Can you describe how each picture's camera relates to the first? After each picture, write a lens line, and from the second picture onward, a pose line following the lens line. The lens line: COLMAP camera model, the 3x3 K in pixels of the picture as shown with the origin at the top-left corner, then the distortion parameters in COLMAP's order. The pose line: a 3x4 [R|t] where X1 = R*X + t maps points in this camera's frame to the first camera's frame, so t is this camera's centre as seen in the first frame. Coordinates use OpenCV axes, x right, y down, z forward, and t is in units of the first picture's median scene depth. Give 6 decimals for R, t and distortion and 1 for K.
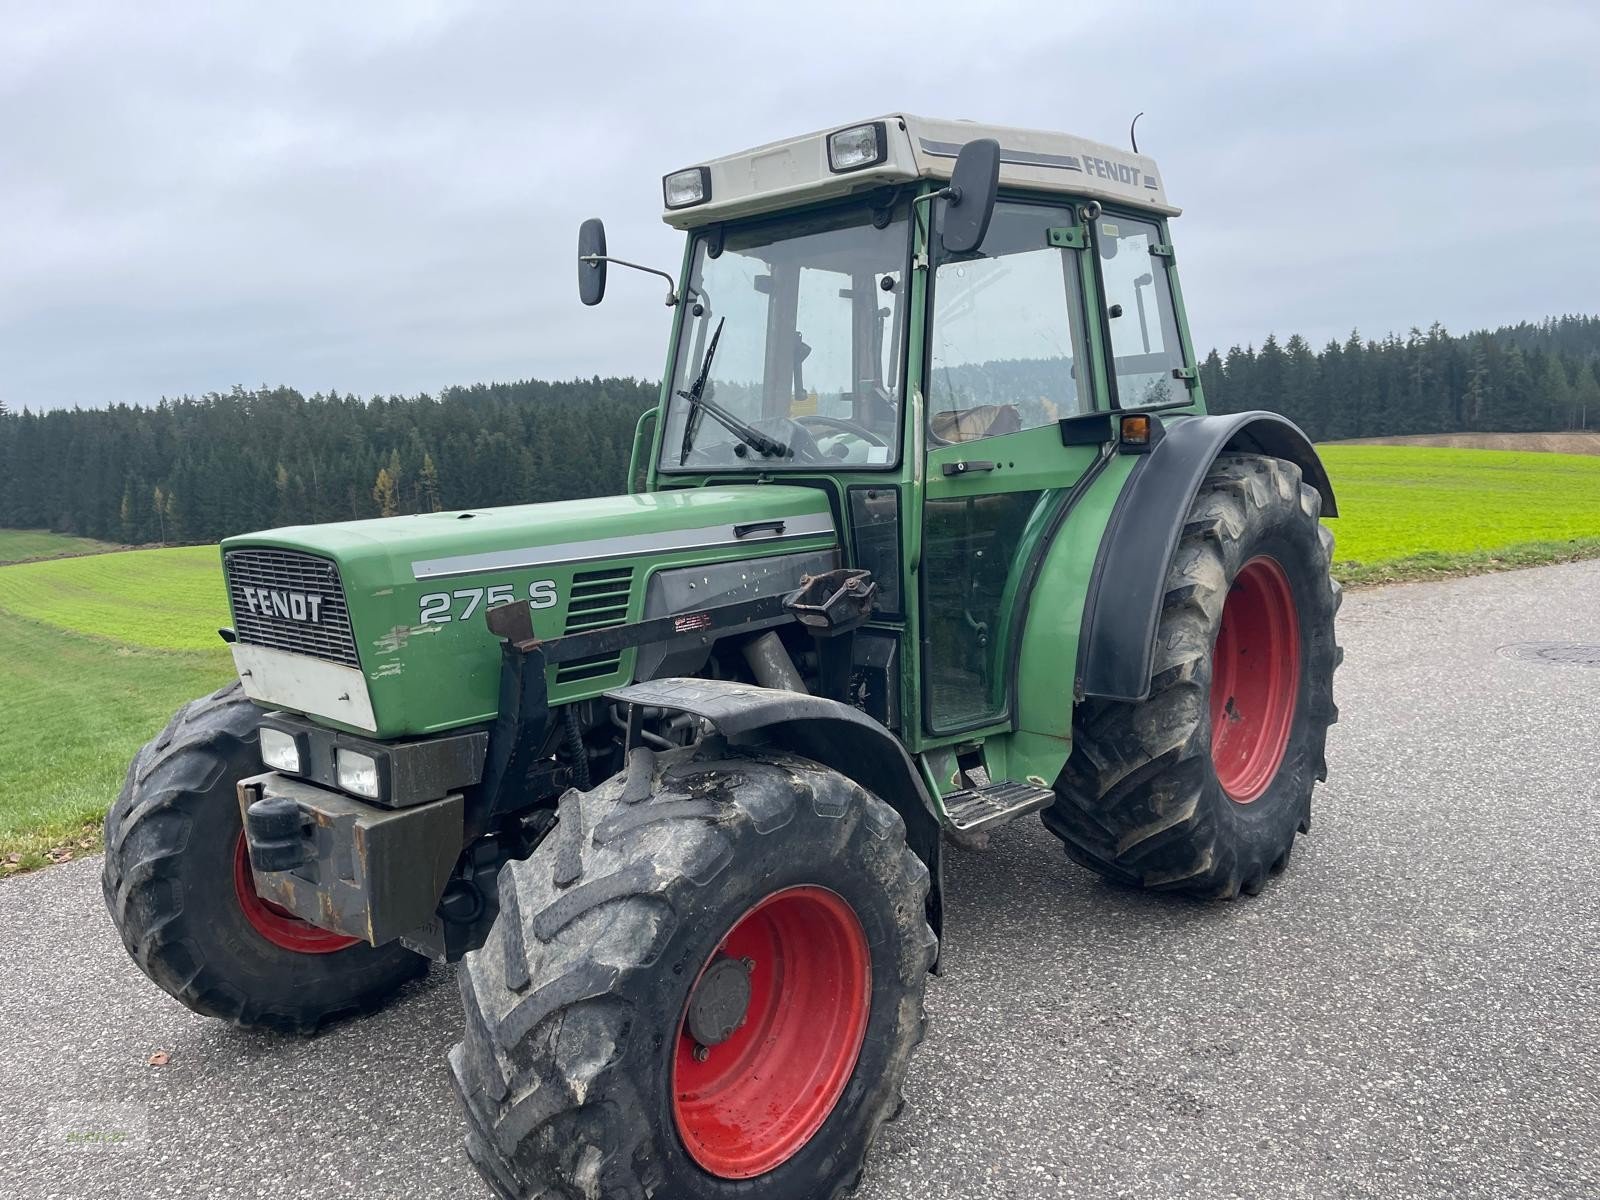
lens RADIAL K [[1183.7, 0, 780.9], [0, 1183.7, 624.3], [0, 0, 1]] dist [0.044761, -0.001514]
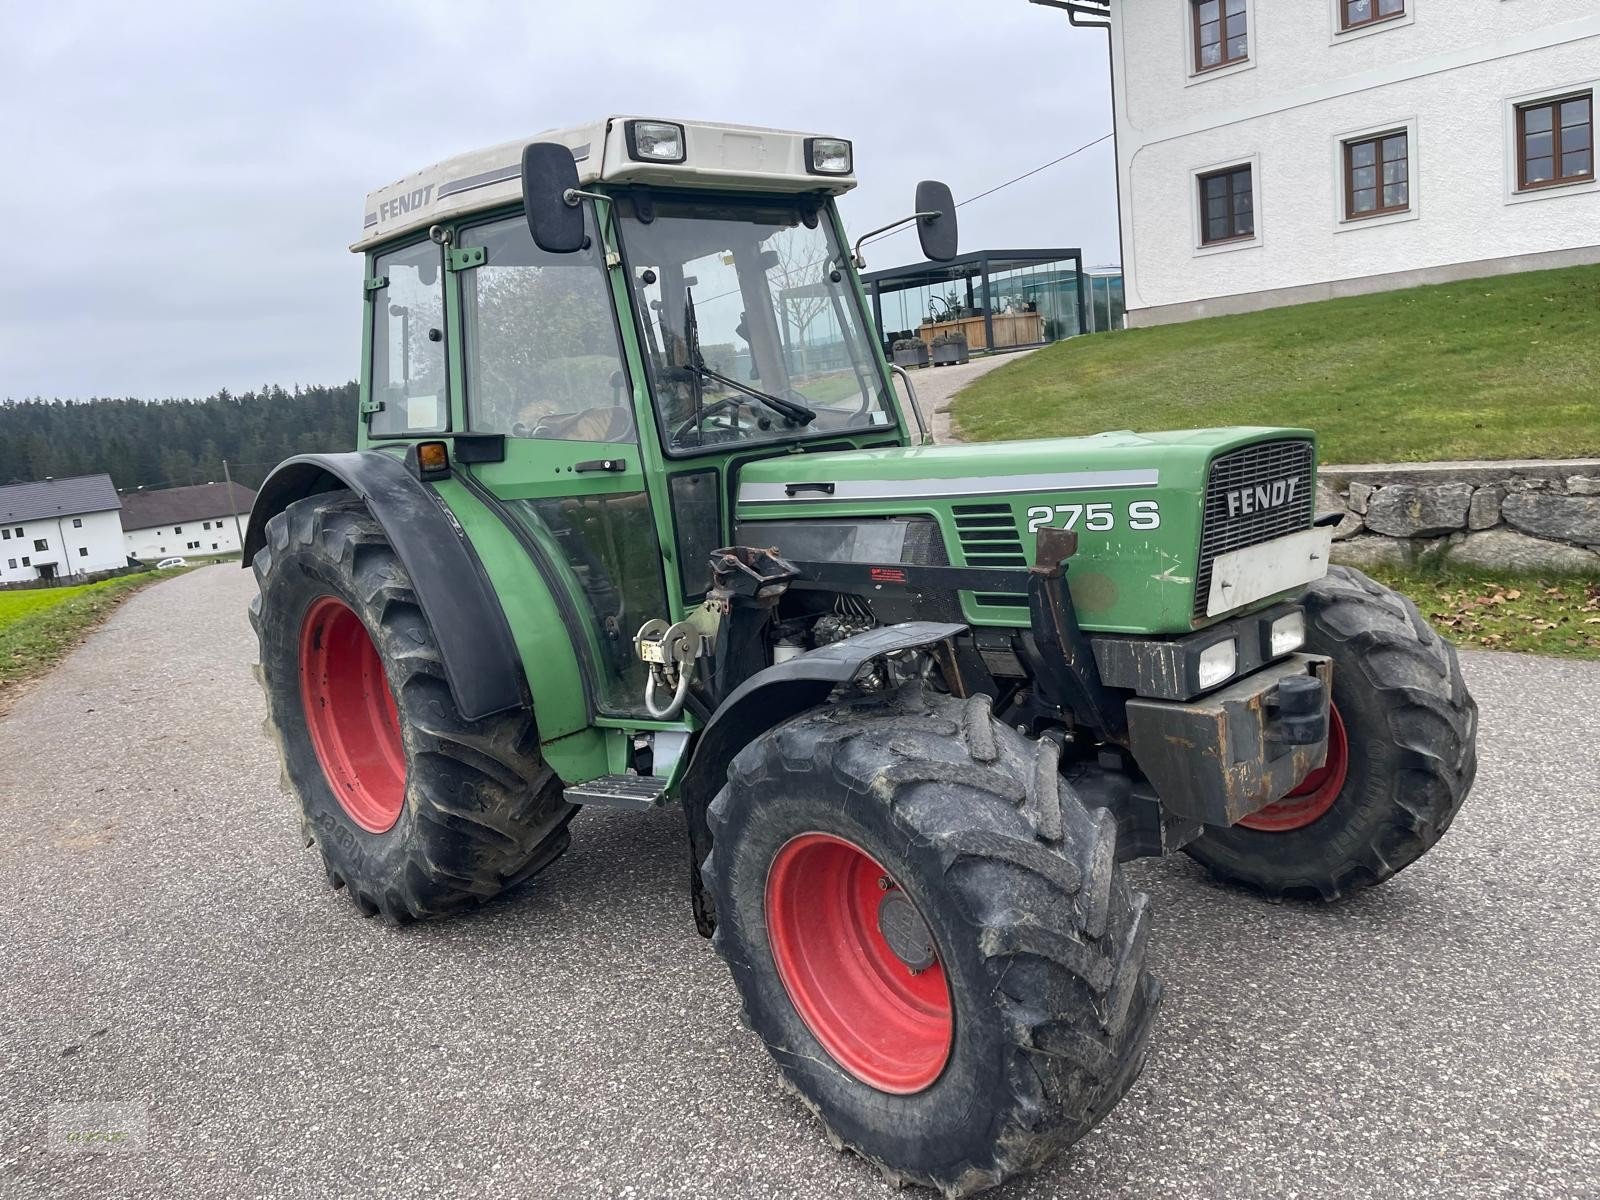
lens RADIAL K [[1213.1, 0, 817.3], [0, 1213.1, 620.7], [0, 0, 1]] dist [0.068685, -0.084156]
pose [[0.097943, -0.144587, 0.984633, -1.271798], [0.258737, 0.959066, 0.115095, -0.114349], [-0.960970, 0.243488, 0.131344, 1.043278]]
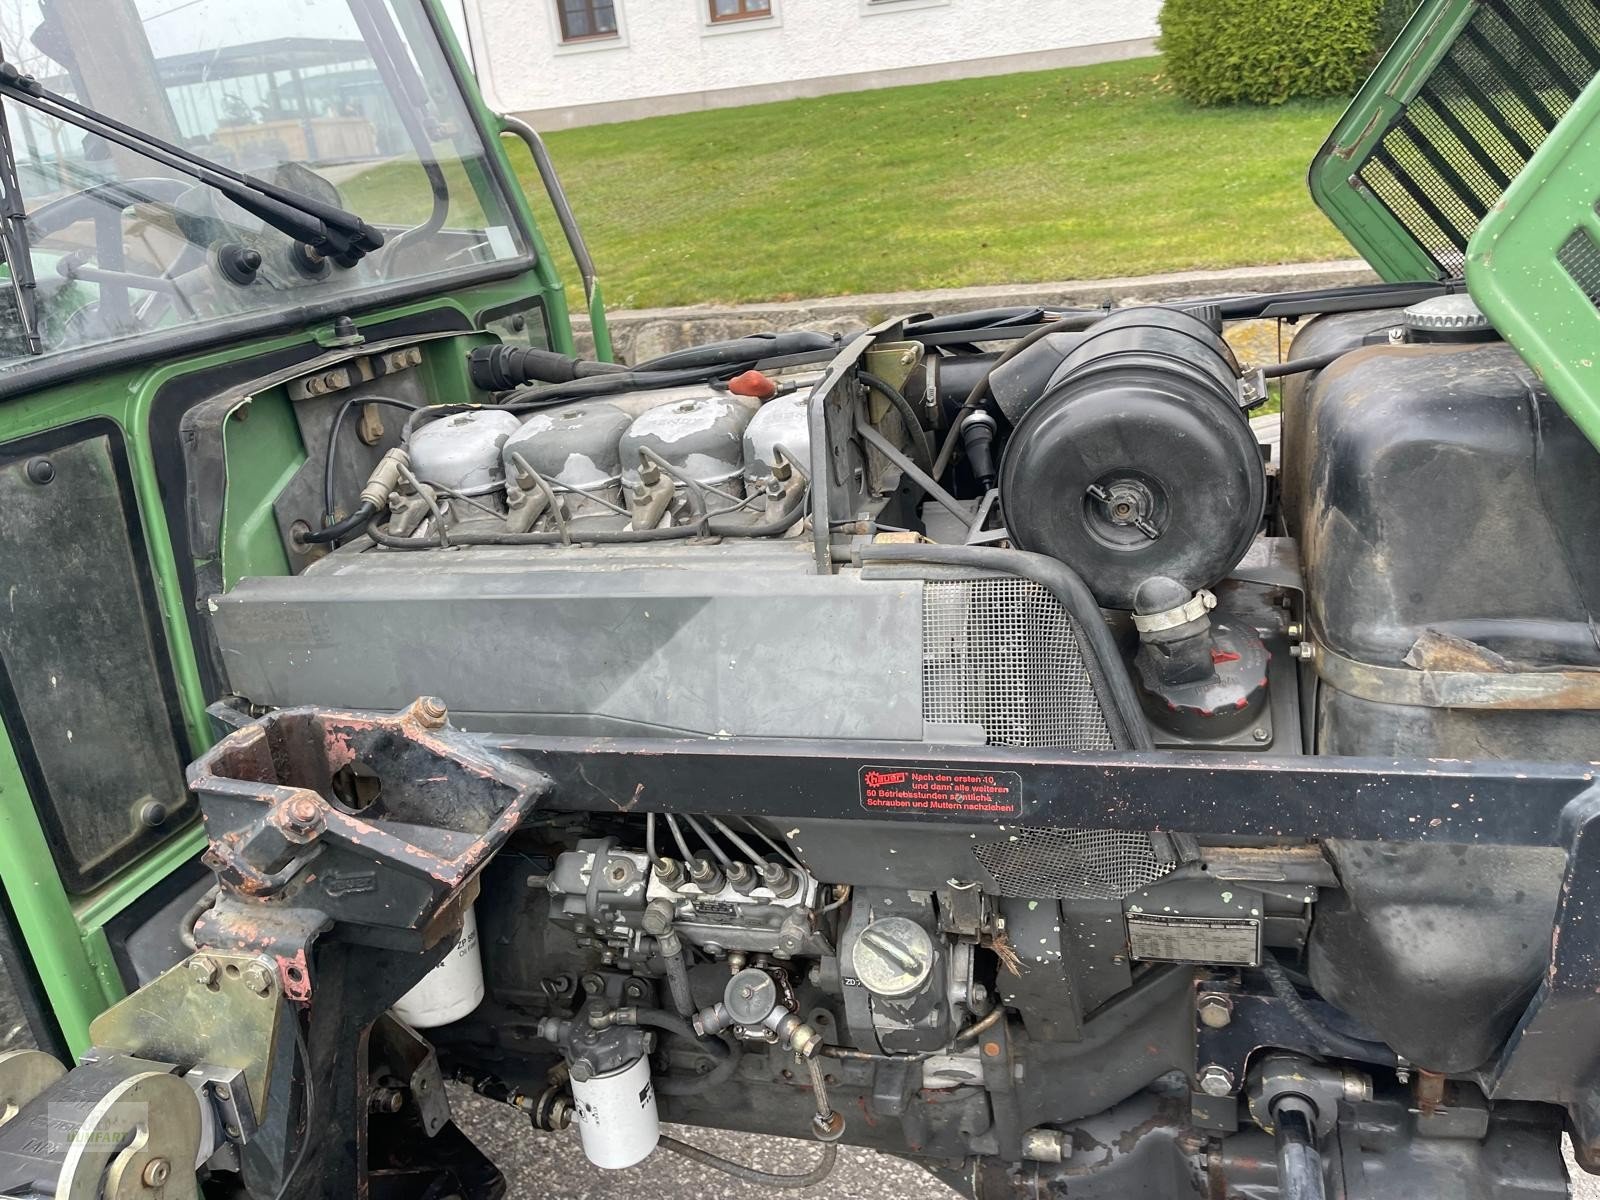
lens RADIAL K [[1213.7, 0, 818.8], [0, 1213.7, 599.5], [0, 0, 1]] dist [0.072301, -0.092403]
pose [[-0.411130, -0.233626, 0.881131, -0.504793], [0.264591, 0.894404, 0.360602, -0.174815], [-0.872332, 0.381393, -0.305901, 1.206693]]
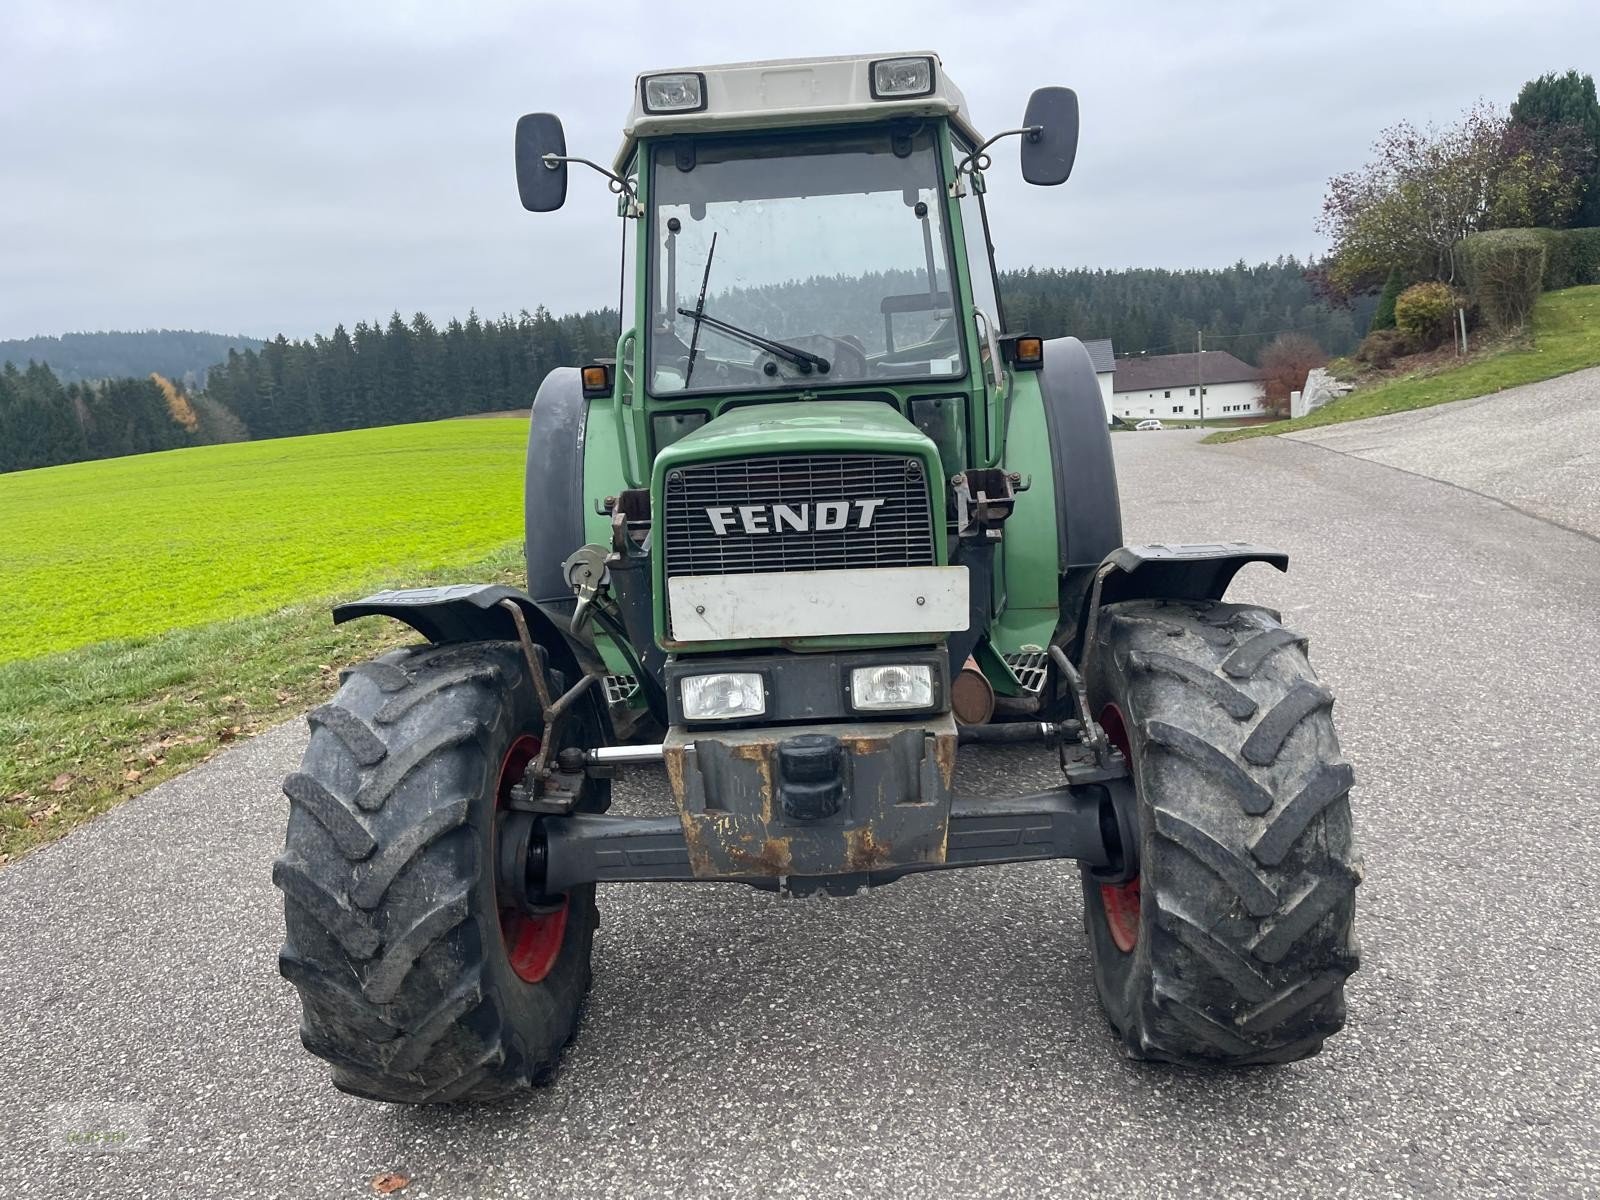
lens RADIAL K [[1203.6, 0, 800.0], [0, 1203.6, 600.0], [0, 0, 1]] dist [0.067569, -0.079301]
pose [[0.770090, -0.129110, 0.624734, -0.808013], [0.131493, 0.990402, 0.042593, 0.005322], [-0.624237, 0.049348, 0.779675, 0.251892]]
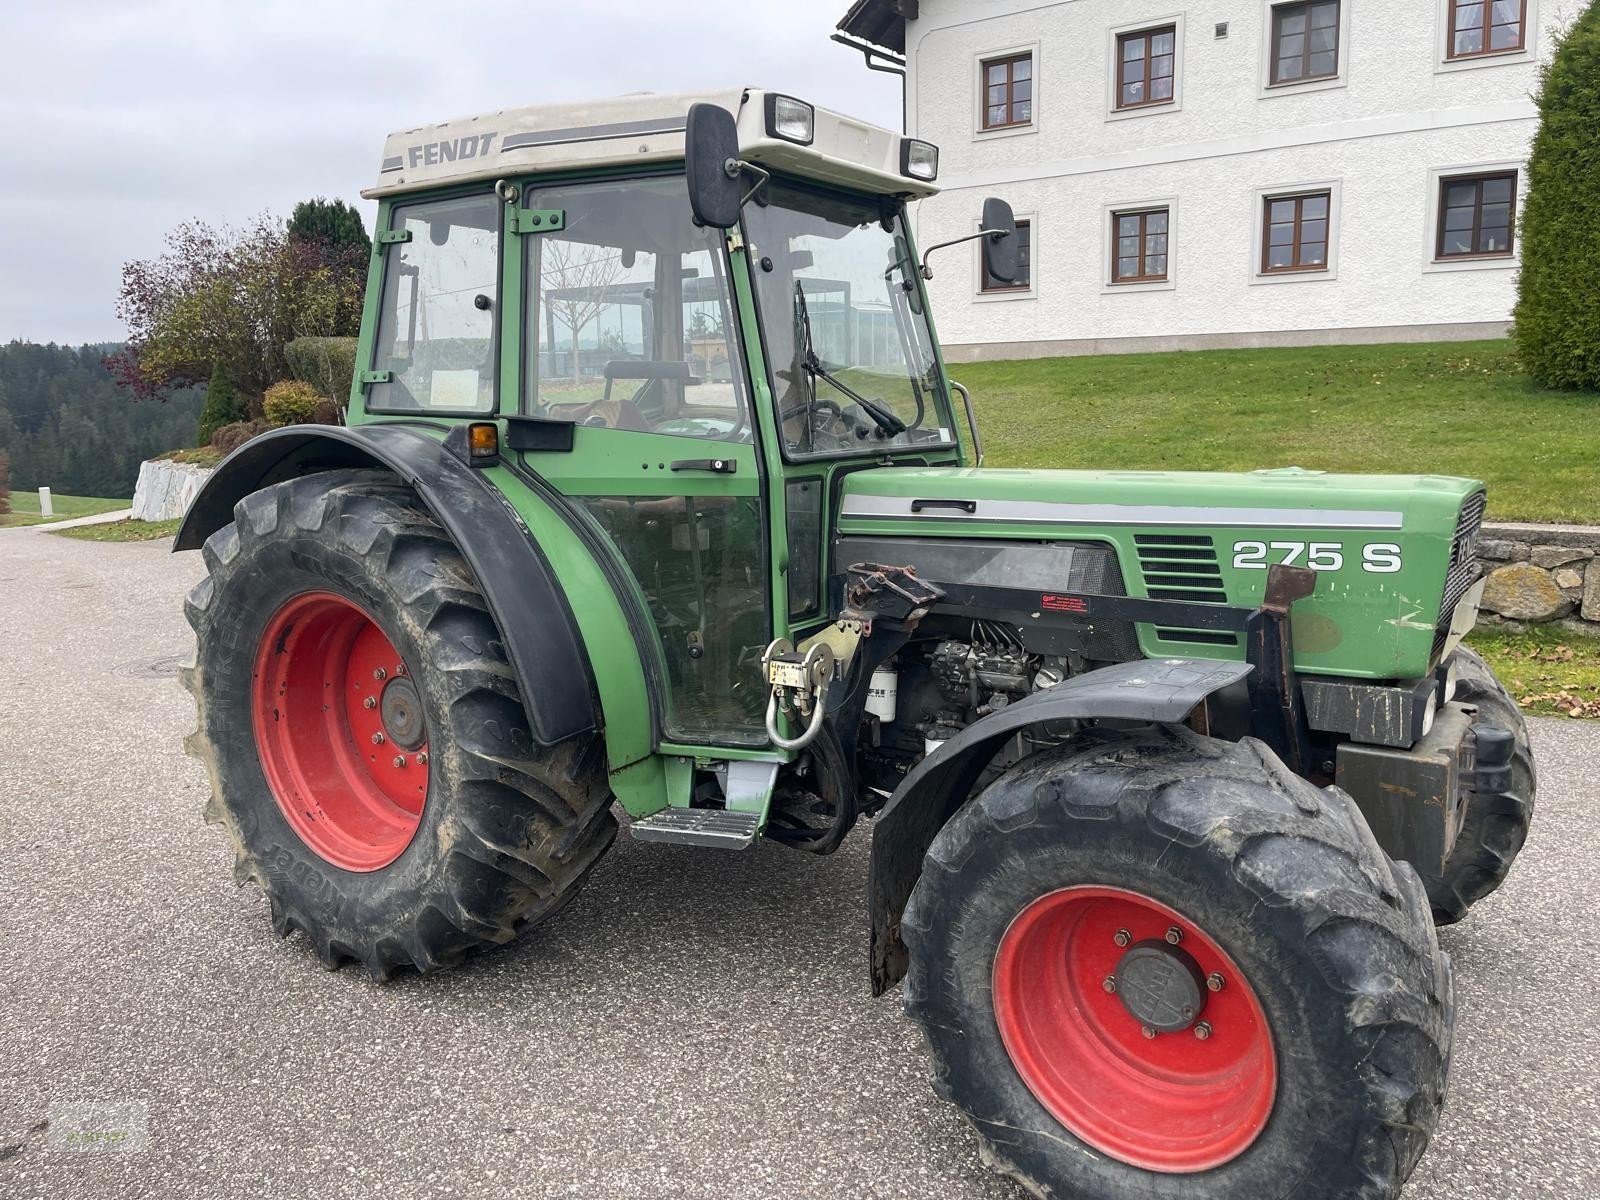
lens RADIAL K [[1213.7, 0, 818.8], [0, 1213.7, 599.5], [0, 0, 1]] dist [0.072301, -0.092403]
pose [[-0.120334, -0.115186, 0.986028, -1.185236], [0.186001, 0.973040, 0.136368, -0.188196], [-0.975153, 0.199812, -0.095665, 1.387634]]
